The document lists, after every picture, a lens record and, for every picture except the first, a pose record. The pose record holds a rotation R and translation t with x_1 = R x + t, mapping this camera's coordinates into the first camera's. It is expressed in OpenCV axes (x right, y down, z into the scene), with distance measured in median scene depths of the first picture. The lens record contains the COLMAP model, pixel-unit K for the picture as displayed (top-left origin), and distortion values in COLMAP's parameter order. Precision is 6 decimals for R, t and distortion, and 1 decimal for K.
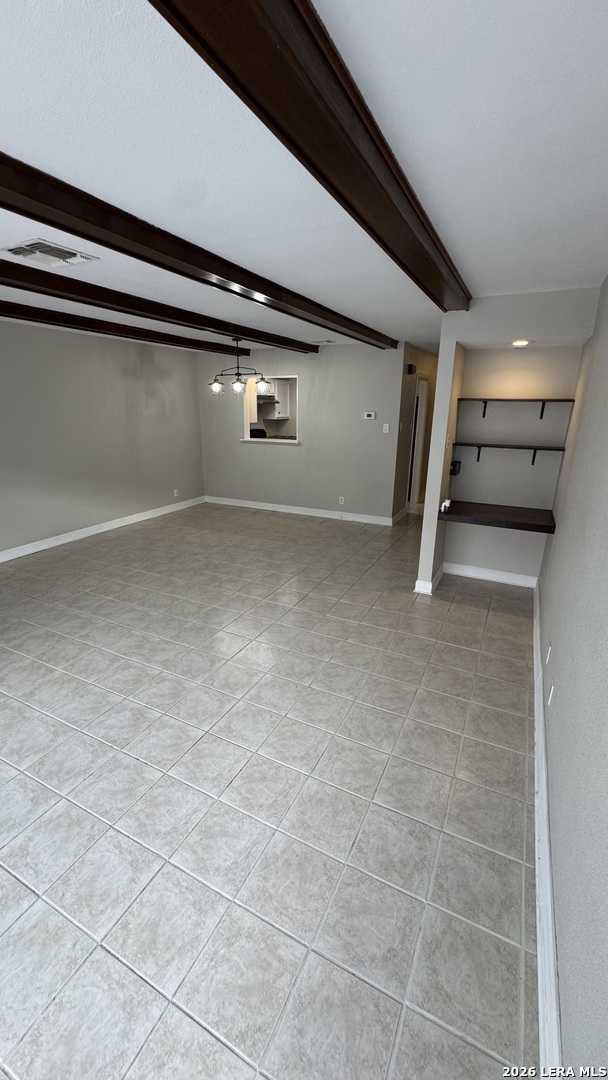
lens RADIAL K [[427.9, 0, 299.3], [0, 427.9, 542.6], [0, 0, 1]] dist [-0.017514, 0.000016]
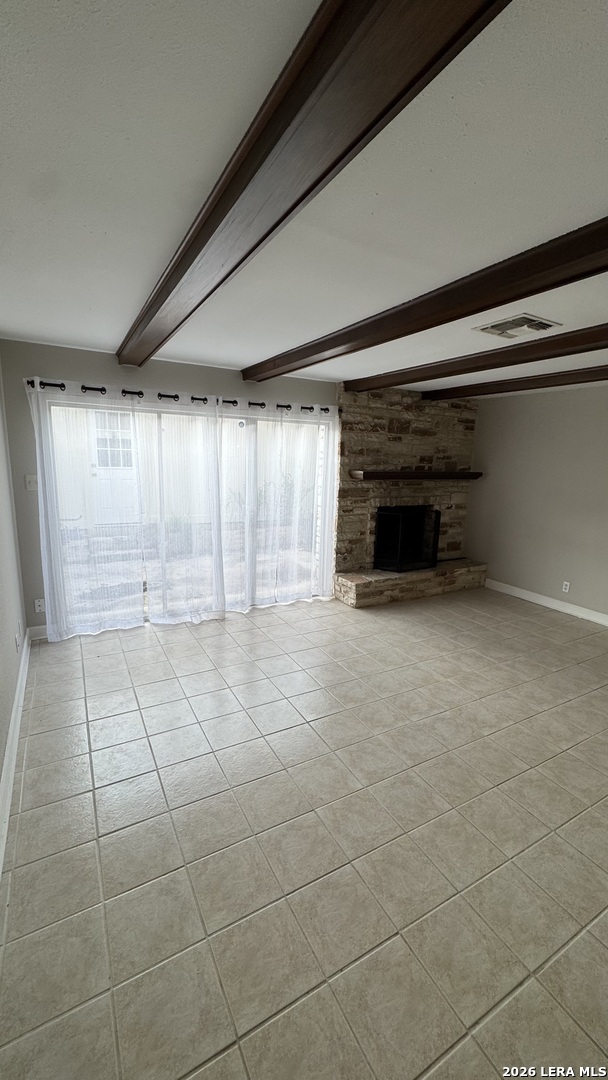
lens RADIAL K [[427.9, 0, 292.1], [0, 427.9, 520.4], [0, 0, 1]] dist [-0.017514, 0.000016]
pose [[-0.565766, 0.095064, -0.819067, 0.557313], [-0.292897, 0.905382, 0.307399, -0.313923], [0.770792, 0.413818, -0.484391, 1.030334]]
